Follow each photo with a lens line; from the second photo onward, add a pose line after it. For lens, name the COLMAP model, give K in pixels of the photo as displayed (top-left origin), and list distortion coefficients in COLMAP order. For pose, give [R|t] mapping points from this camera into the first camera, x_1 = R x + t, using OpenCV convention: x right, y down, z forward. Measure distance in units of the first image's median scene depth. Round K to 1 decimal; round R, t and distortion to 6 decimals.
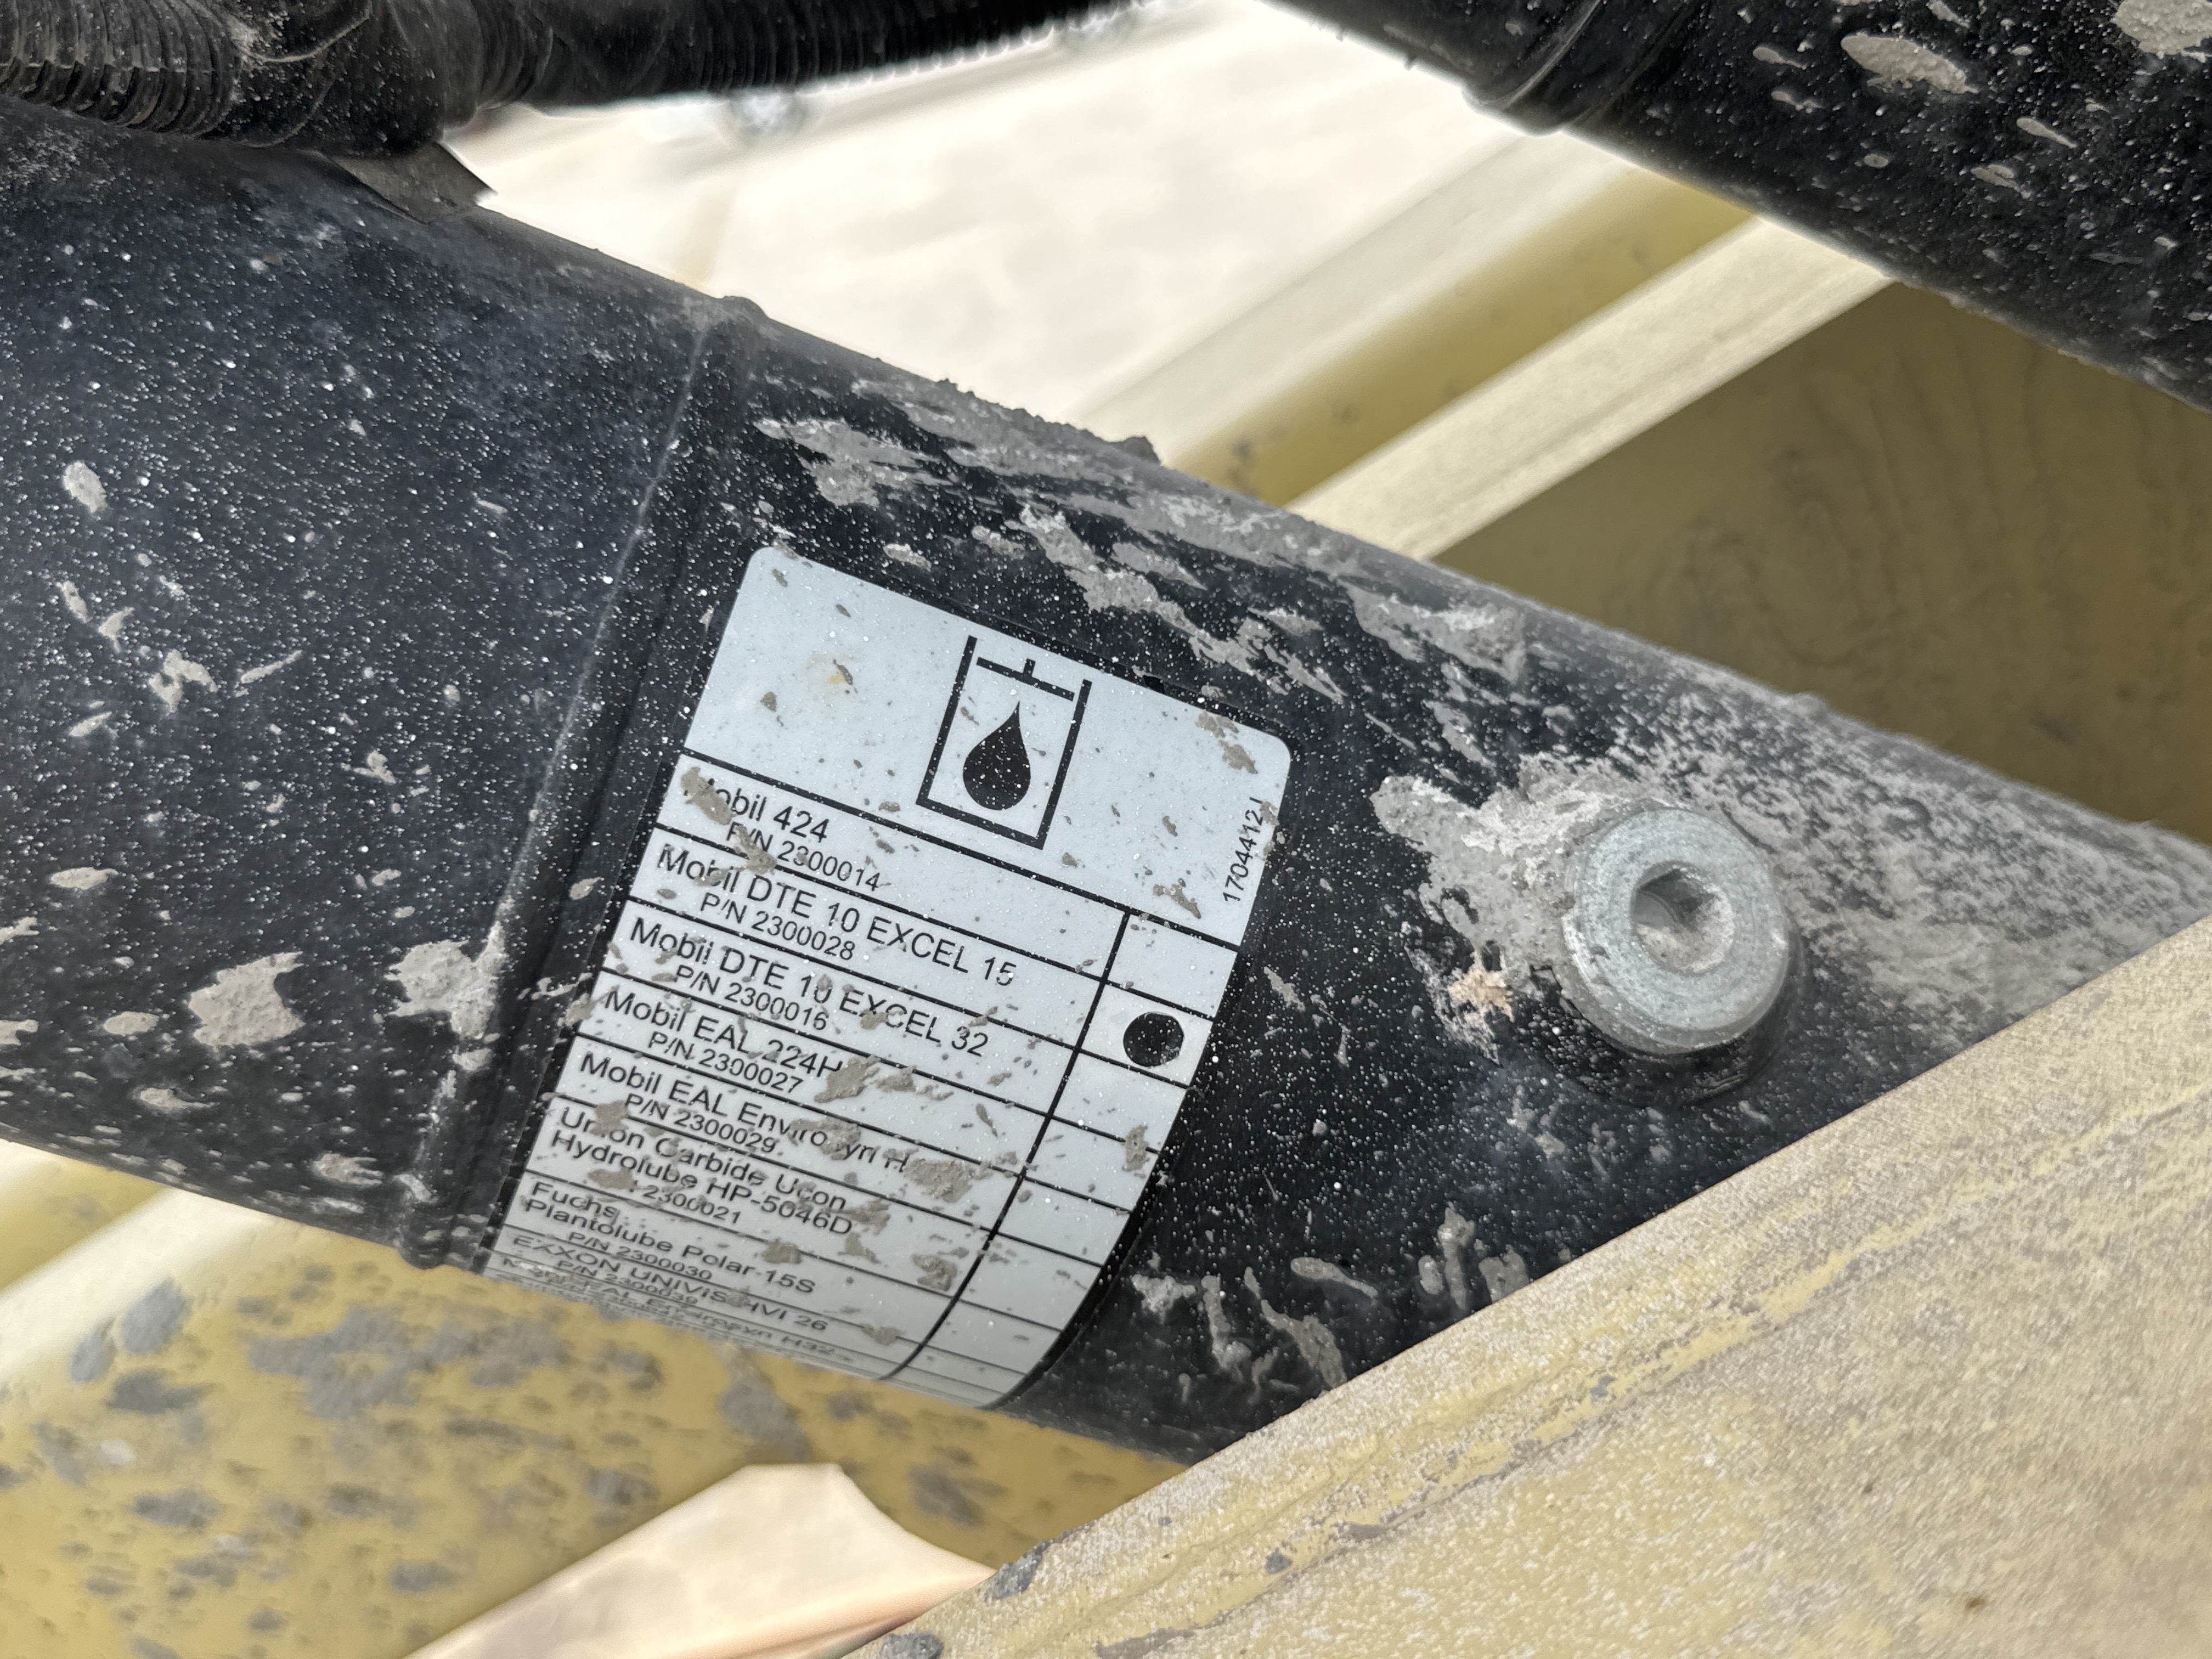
lens RADIAL K [[2144.3, 0, 1113.6], [0, 2144.3, 830.1], [0, 0, 1]] dist [0.010225, 0.000000]
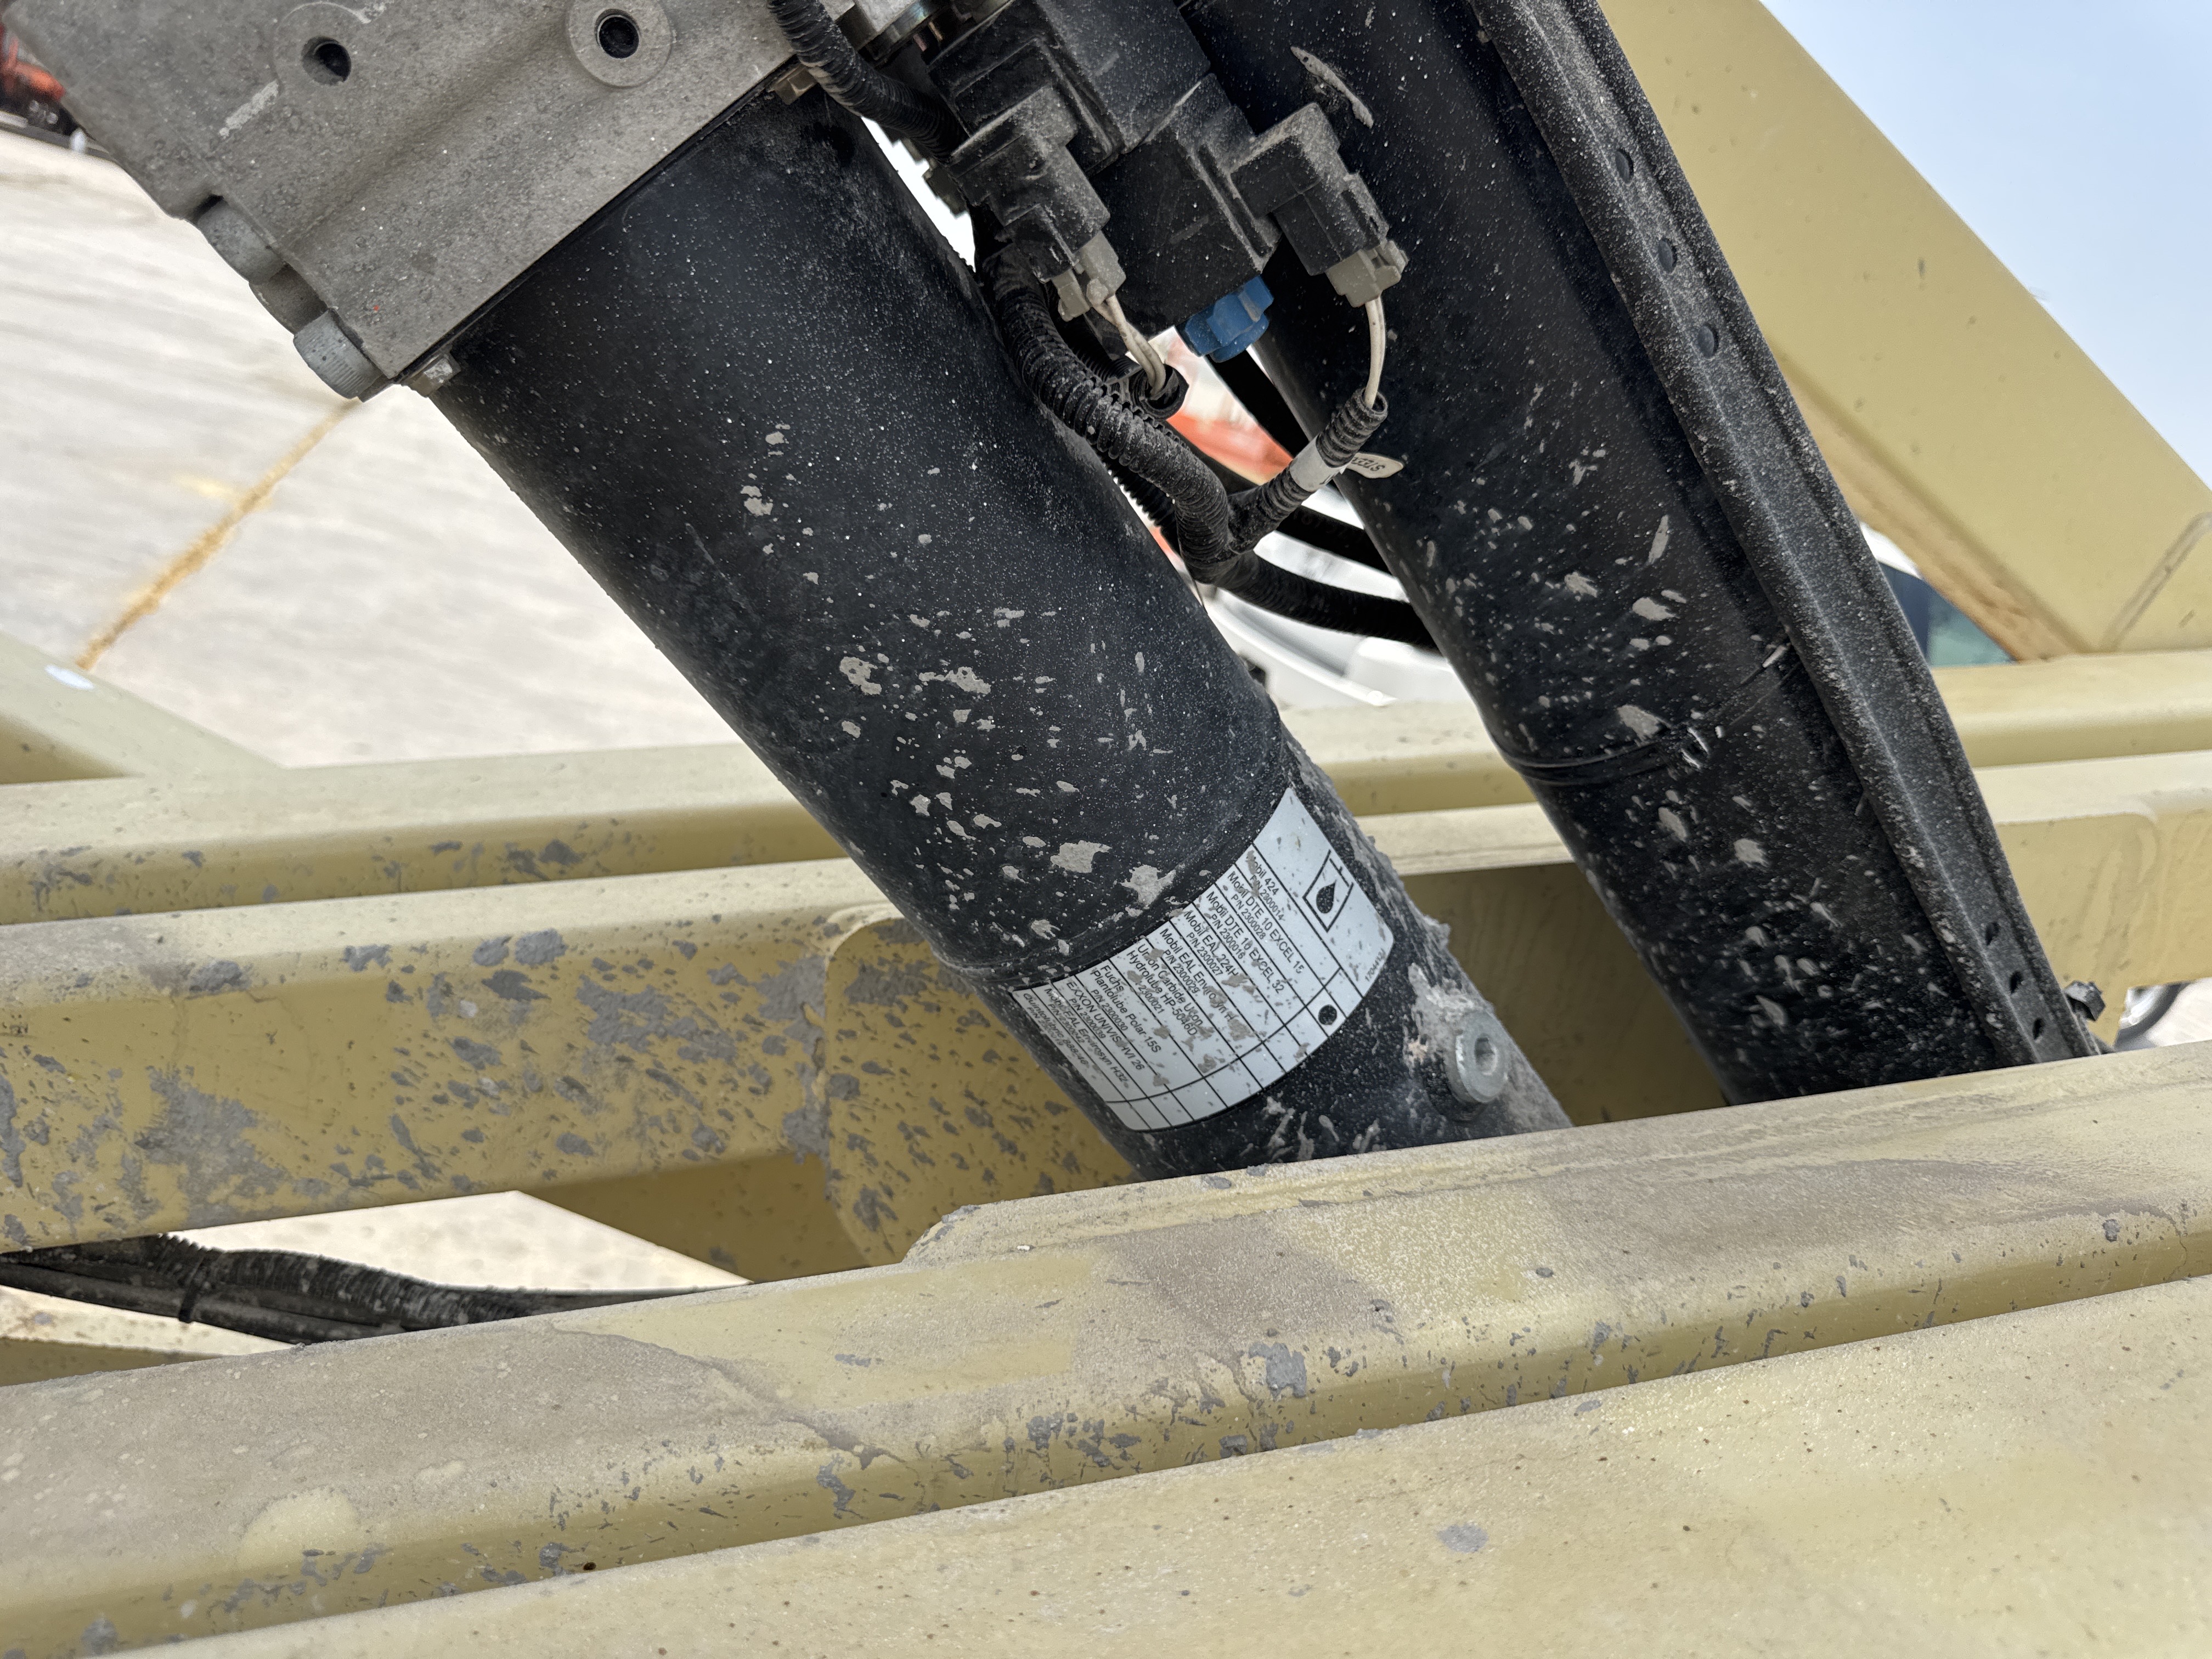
lens RADIAL K [[1544.0, 0, 1098.3], [0, 1544.0, 823.8], [0, 0, 1]] dist [0.059977, -0.020007]
pose [[0.839434, 0.451615, 0.302316, -0.937008], [-0.403437, 0.890551, -0.210137, 0.417048], [-0.364129, 0.054430, 0.929757, -0.725184]]
